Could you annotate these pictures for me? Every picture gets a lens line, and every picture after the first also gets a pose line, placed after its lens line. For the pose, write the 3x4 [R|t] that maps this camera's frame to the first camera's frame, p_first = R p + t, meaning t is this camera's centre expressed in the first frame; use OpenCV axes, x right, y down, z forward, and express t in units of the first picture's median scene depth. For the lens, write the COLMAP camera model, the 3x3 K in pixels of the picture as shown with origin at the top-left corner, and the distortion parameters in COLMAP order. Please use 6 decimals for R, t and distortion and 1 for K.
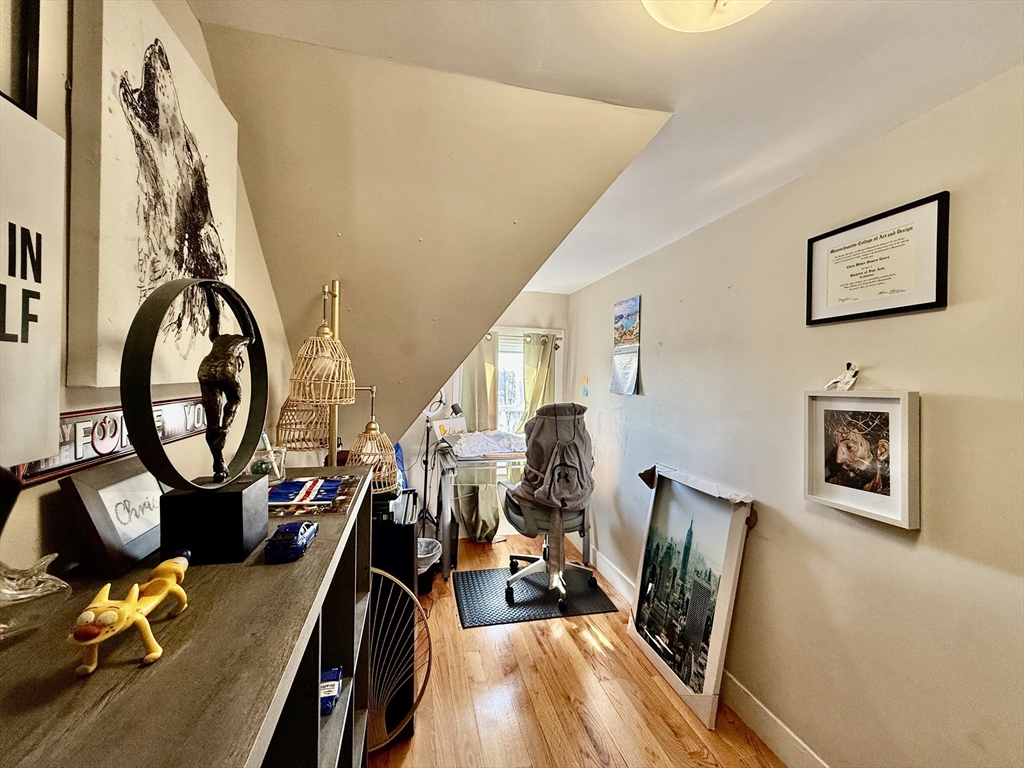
lens RADIAL K [[407.7, 0, 508.7], [0, 407.7, 384.3], [0, 0, 1]] dist [0.000070, 0.000188]
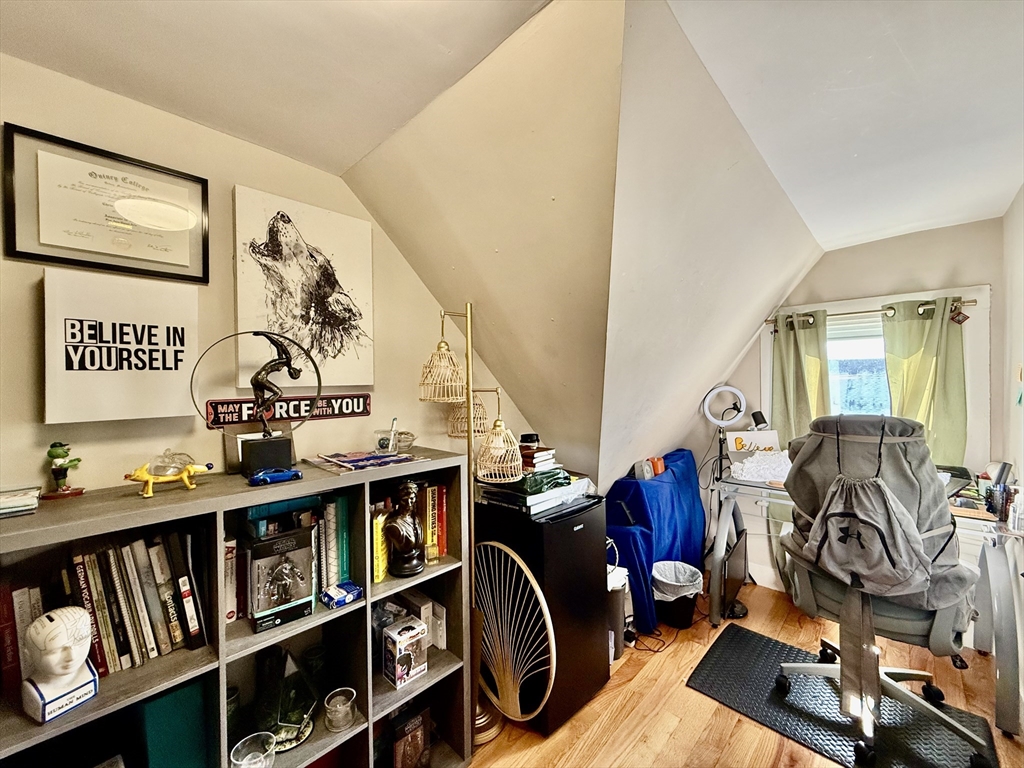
lens RADIAL K [[407.7, 0, 508.7], [0, 407.7, 384.3], [0, 0, 1]] dist [0.000070, 0.000188]
pose [[0.531033, -0.023565, -0.847023, 0.666276], [0.008346, 0.999710, -0.022581, 0.020562], [0.847310, 0.004922, 0.531076, 0.433872]]
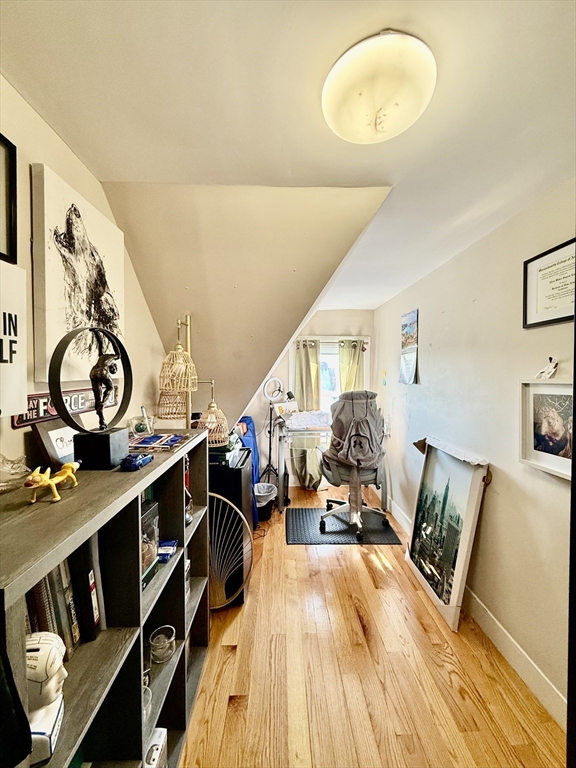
lens RADIAL K [[305.8, 0, 287.9], [0, 305.8, 381.8], [0, 0, 1]] dist [0.000070, 0.000188]
pose [[0.977318, -0.011714, -0.211454, 0.215424], [0.014425, 0.999832, 0.011283, 0.001930], [0.211287, -0.014078, 0.977323, -0.109705]]
